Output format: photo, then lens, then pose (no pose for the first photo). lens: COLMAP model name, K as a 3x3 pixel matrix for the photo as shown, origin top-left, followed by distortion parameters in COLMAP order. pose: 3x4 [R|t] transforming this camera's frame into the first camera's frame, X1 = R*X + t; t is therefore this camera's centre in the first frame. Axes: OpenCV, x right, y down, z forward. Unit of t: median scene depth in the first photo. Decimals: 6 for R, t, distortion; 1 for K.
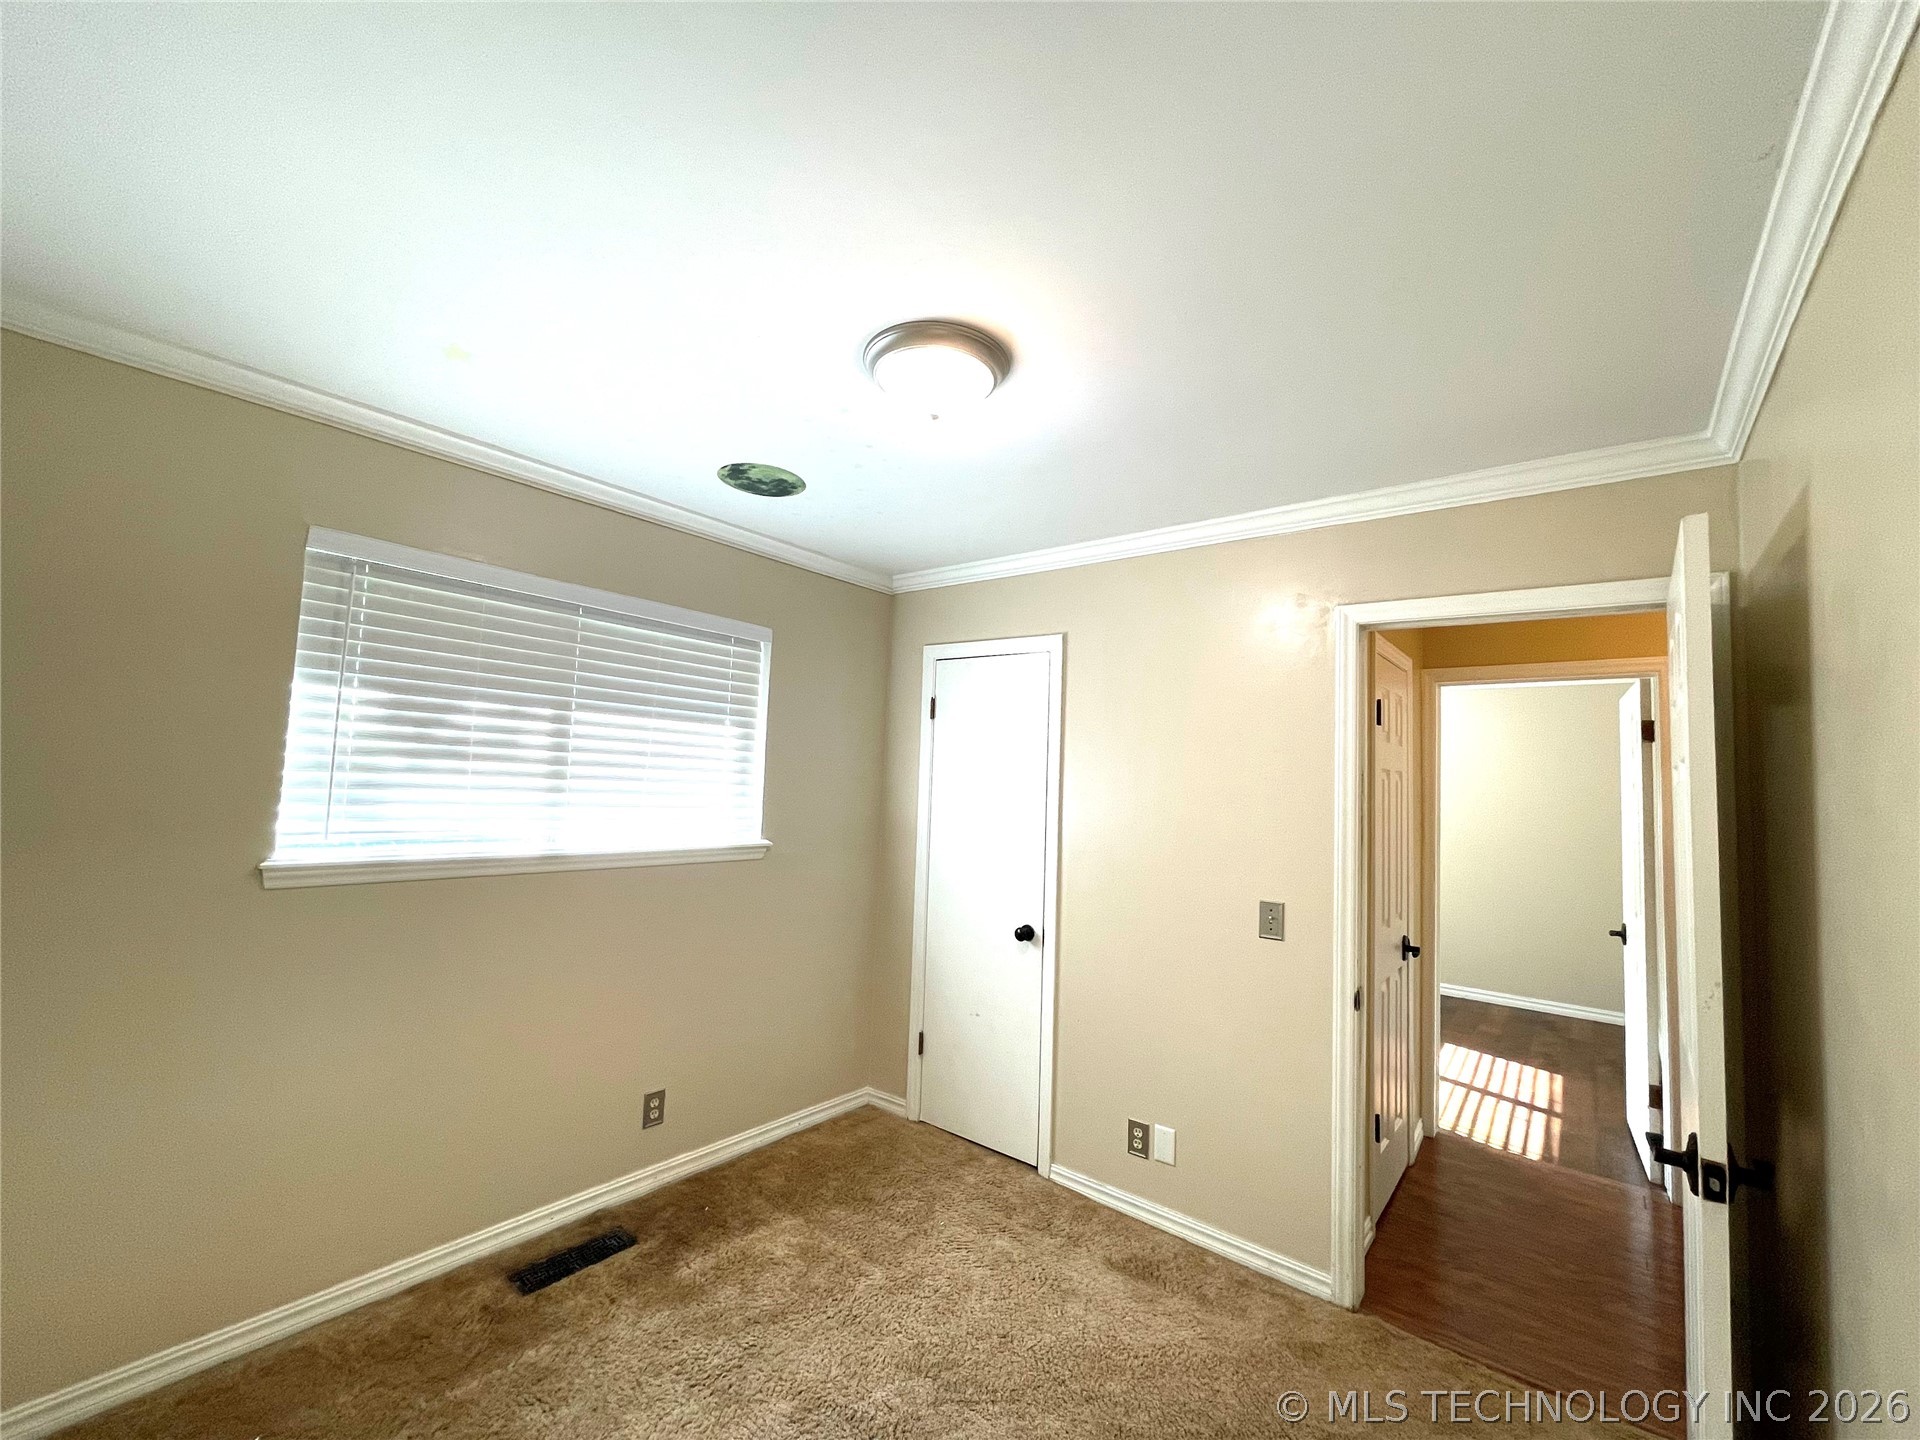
lens RADIAL K [[776.8, 0, 960.3], [0, 776.8, 726.7], [0, 0, 1]] dist [0.002521, -0.000189]
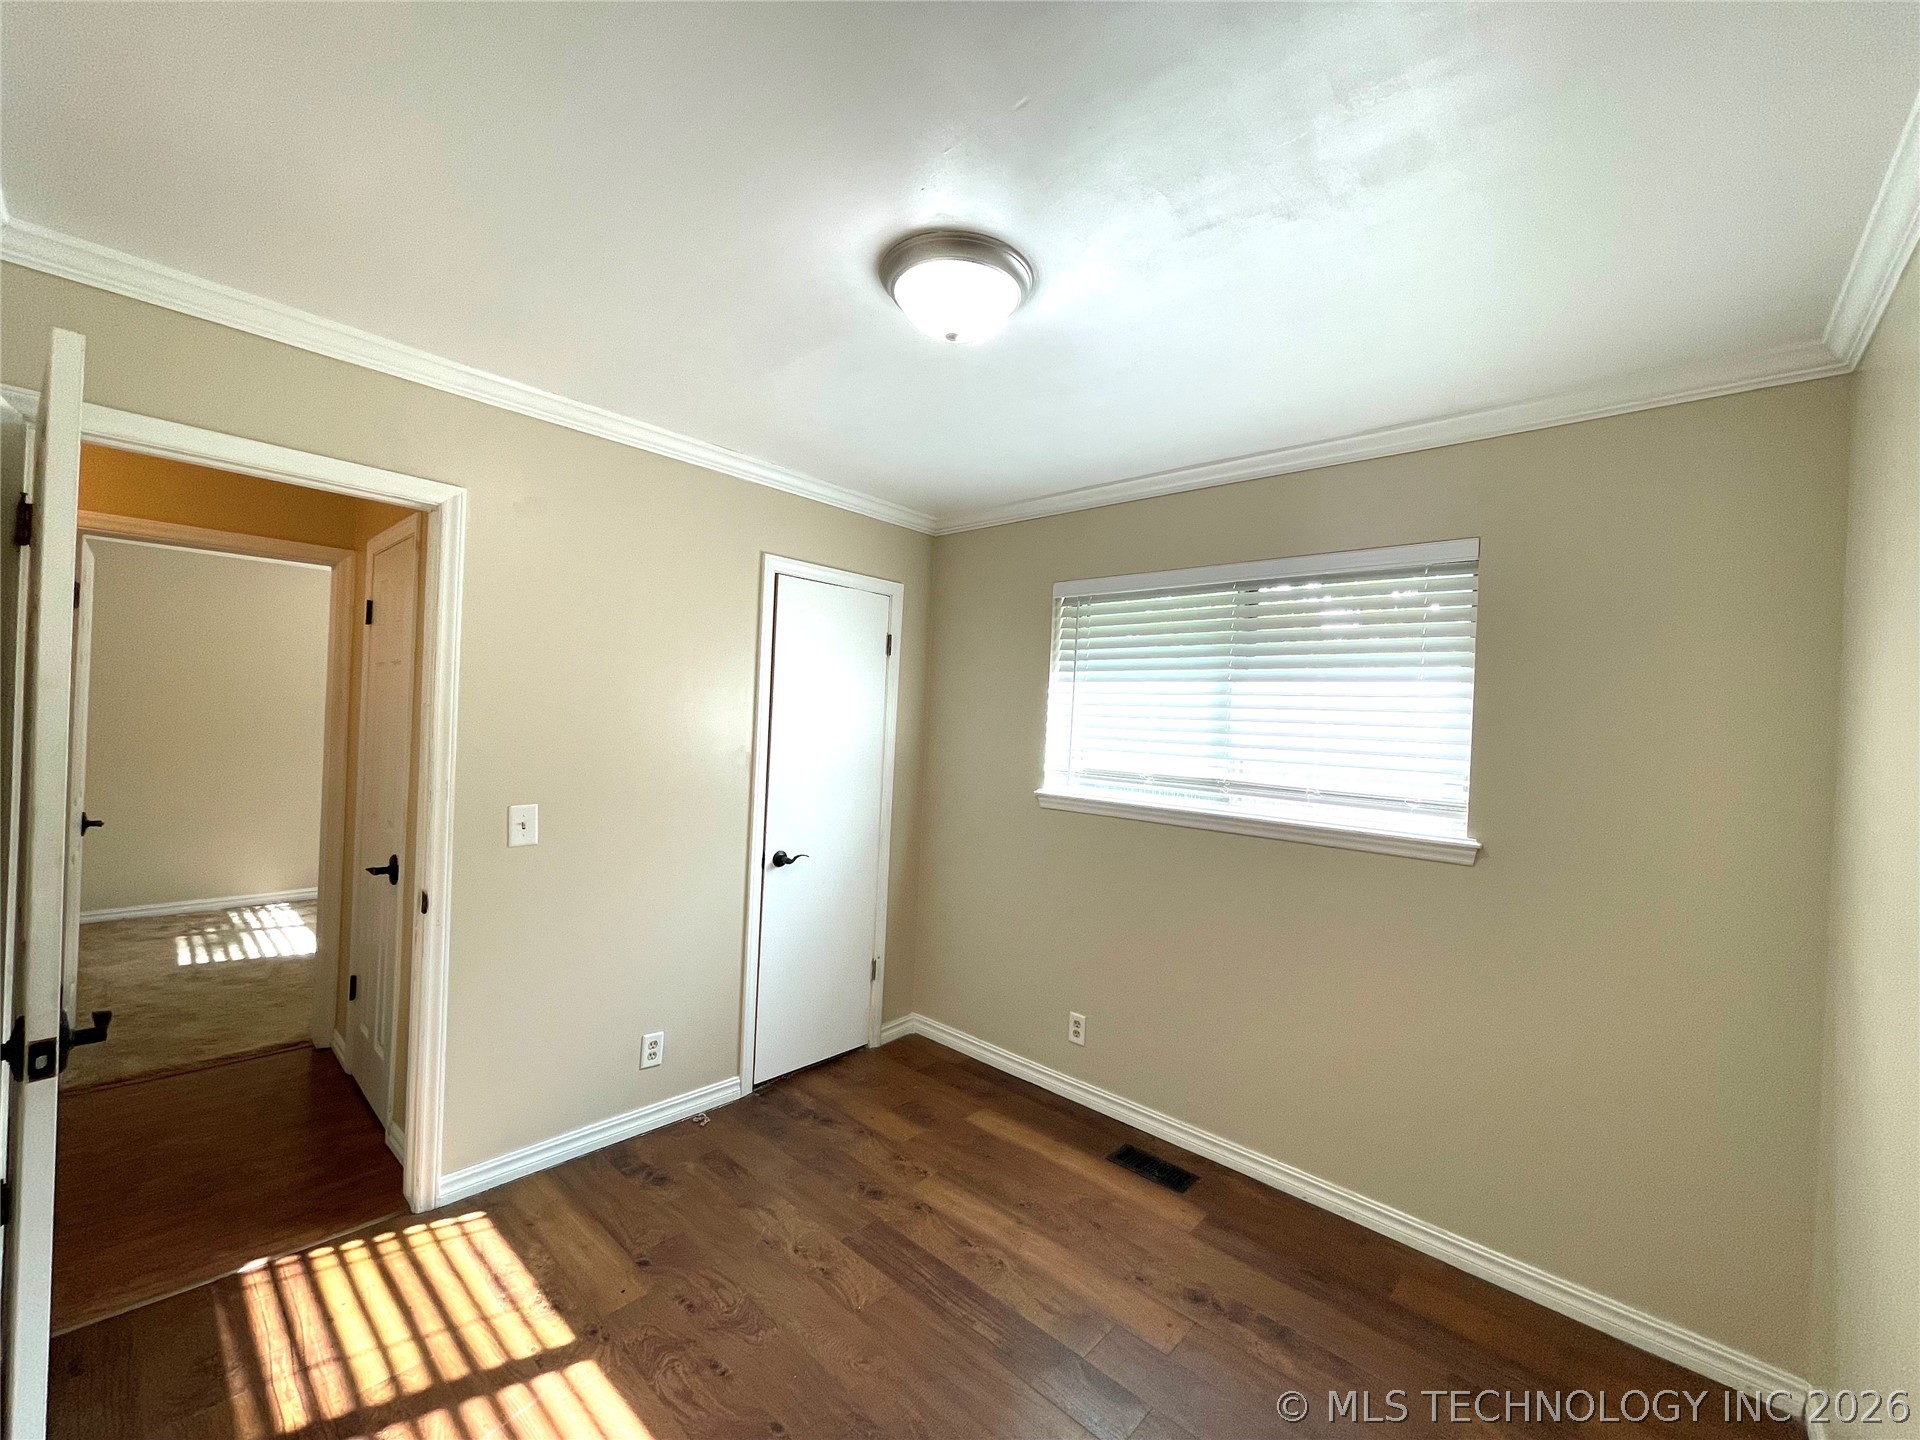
lens RADIAL K [[776.8, 0, 960.5], [0, 776.8, 719.5], [0, 0, 1]] dist [0.002521, -0.000189]
pose [[-0.057369, -0.043305, -0.997413, 0.772891], [0.024159, 0.998706, -0.044750, 0.093286], [0.998061, -0.026664, -0.056248, 0.927550]]
